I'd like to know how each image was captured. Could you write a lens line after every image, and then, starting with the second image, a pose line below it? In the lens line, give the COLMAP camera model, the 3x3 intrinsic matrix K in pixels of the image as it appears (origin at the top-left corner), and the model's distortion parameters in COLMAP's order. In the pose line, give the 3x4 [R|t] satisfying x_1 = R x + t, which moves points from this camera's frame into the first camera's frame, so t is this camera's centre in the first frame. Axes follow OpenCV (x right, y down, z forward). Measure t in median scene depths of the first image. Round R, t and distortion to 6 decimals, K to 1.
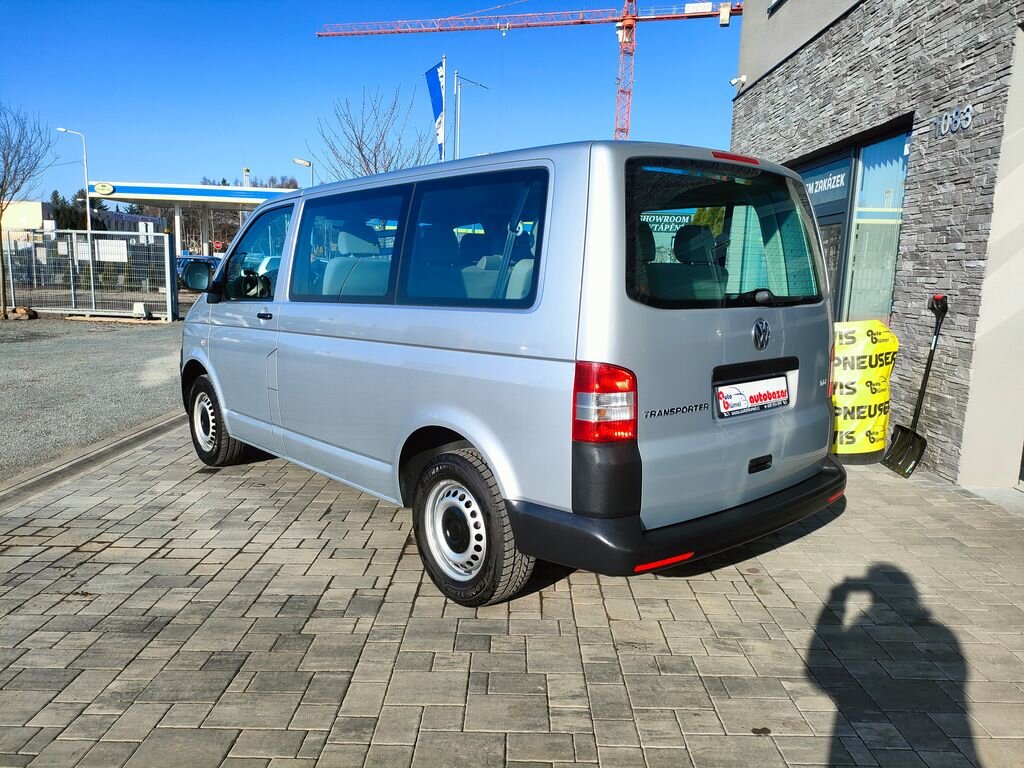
lens RADIAL K [[746.8, 0, 508.6], [0, 746.8, 384.5], [0, 0, 1]] dist [0.067066, -0.061727]
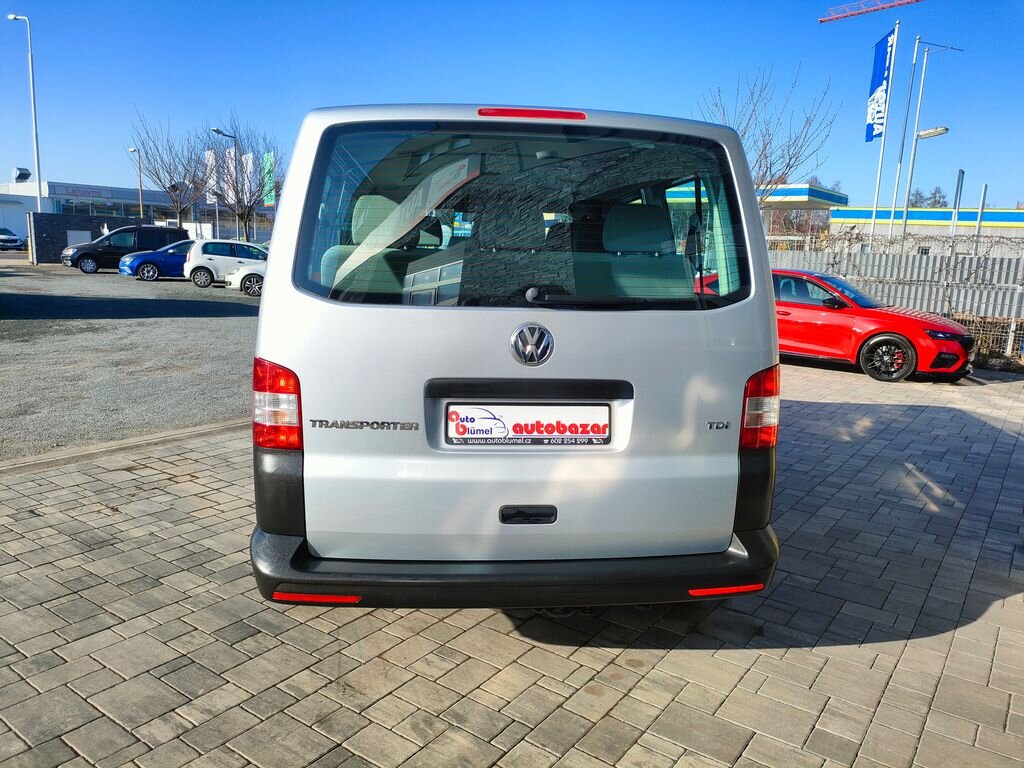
lens RADIAL K [[746.8, 0, 508.5], [0, 746.8, 385.6], [0, 0, 1]] dist [0.067066, -0.061727]
pose [[0.811439, 0.106502, -0.574651, 0.580053], [-0.104969, 0.993825, 0.035967, -0.038723], [0.574933, 0.031135, 0.817608, 0.284498]]
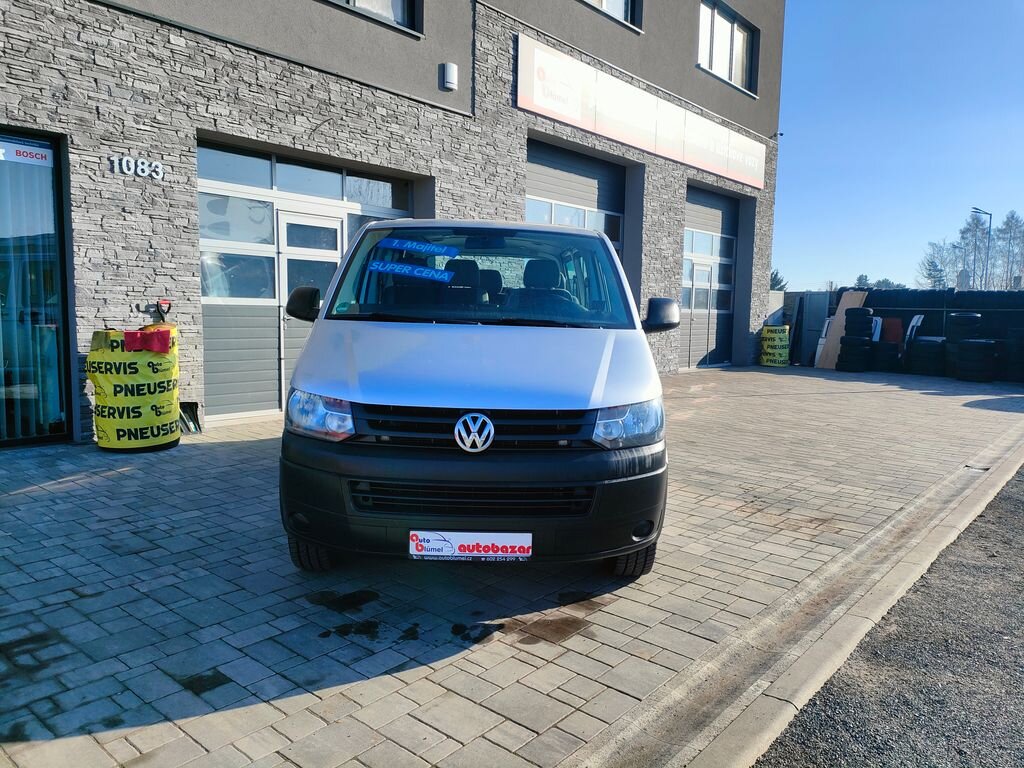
lens RADIAL K [[746.8, 0, 516.0], [0, 746.8, 386.9], [0, 0, 1]] dist [0.067066, -0.061727]
pose [[-0.773888, -0.110455, 0.623616, -1.035666], [0.054698, 0.969338, 0.239567, -0.346884], [-0.630956, 0.219508, -0.744117, 2.208080]]
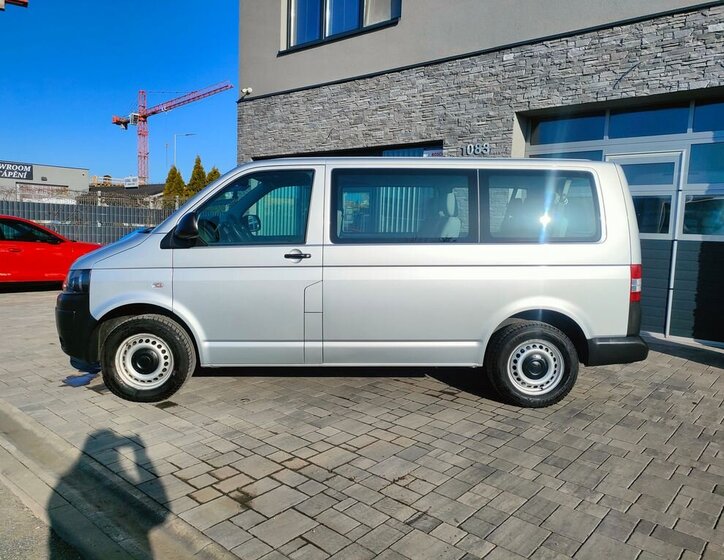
lens RADIAL K [[543.7, 0, 361.8], [0, 543.7, 281.5], [0, 0, 1]] dist [0.064204, -0.053753]
pose [[0.645888, -0.083828, 0.758816, -1.073558], [0.102590, 0.994468, 0.022539, -0.065140], [-0.756508, 0.063290, 0.650915, 0.370647]]
